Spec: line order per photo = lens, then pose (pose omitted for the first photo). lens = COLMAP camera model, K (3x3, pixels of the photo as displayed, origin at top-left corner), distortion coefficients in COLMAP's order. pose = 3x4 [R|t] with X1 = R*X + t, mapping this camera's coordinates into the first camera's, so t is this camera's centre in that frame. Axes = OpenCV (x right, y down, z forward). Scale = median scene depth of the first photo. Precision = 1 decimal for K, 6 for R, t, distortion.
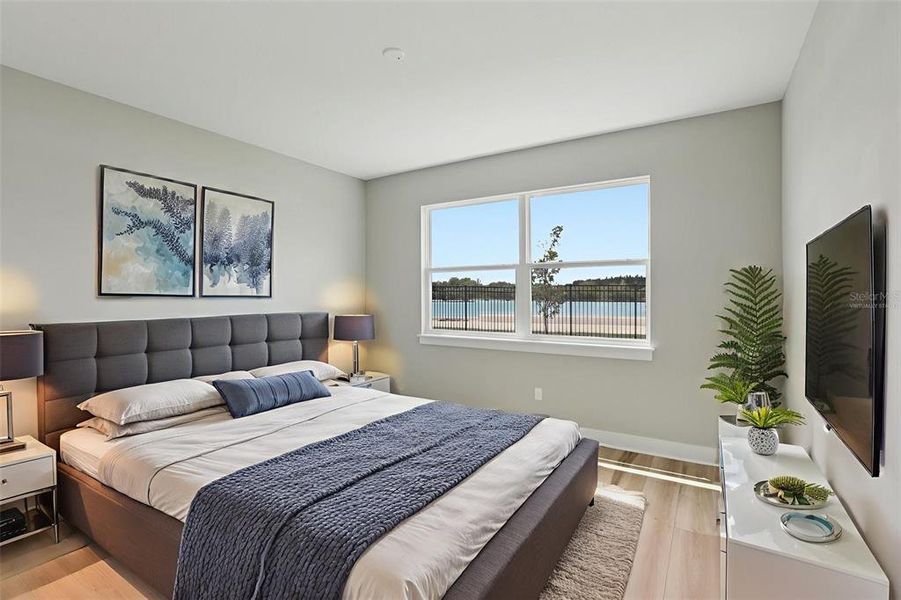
lens RADIAL K [[411.5, 0, 450.2], [0, 411.5, 297.0], [0, 0, 1]] dist [-0.048019, 0.015804]
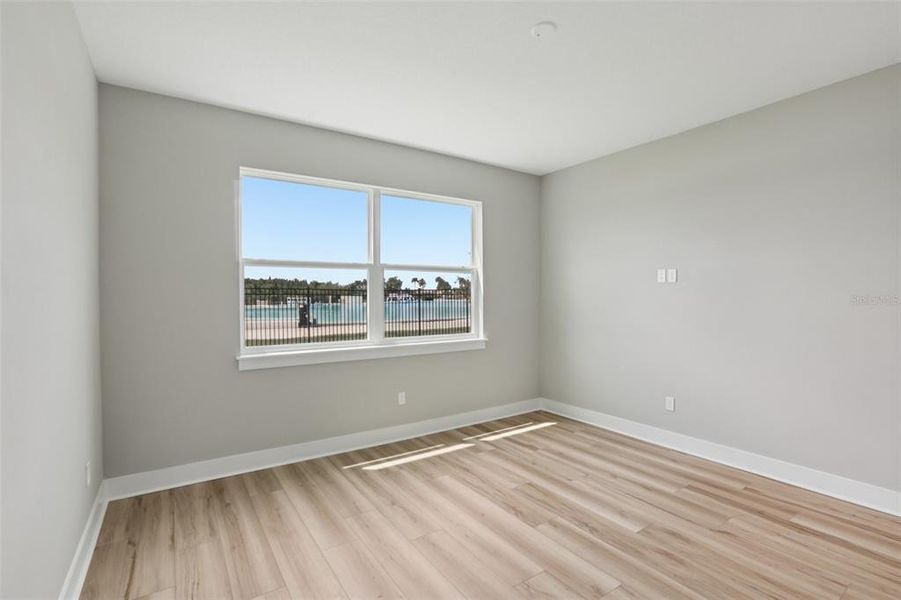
lens RADIAL K [[411.5, 0, 457.0], [0, 411.5, 298.7], [0, 0, 1]] dist [-0.048019, 0.015804]
pose [[0.425674, -0.004685, 0.904864, -0.615040], [0.007945, 0.999967, 0.001440, -0.001358], [-0.904842, 0.006576, 0.425697, 0.461881]]
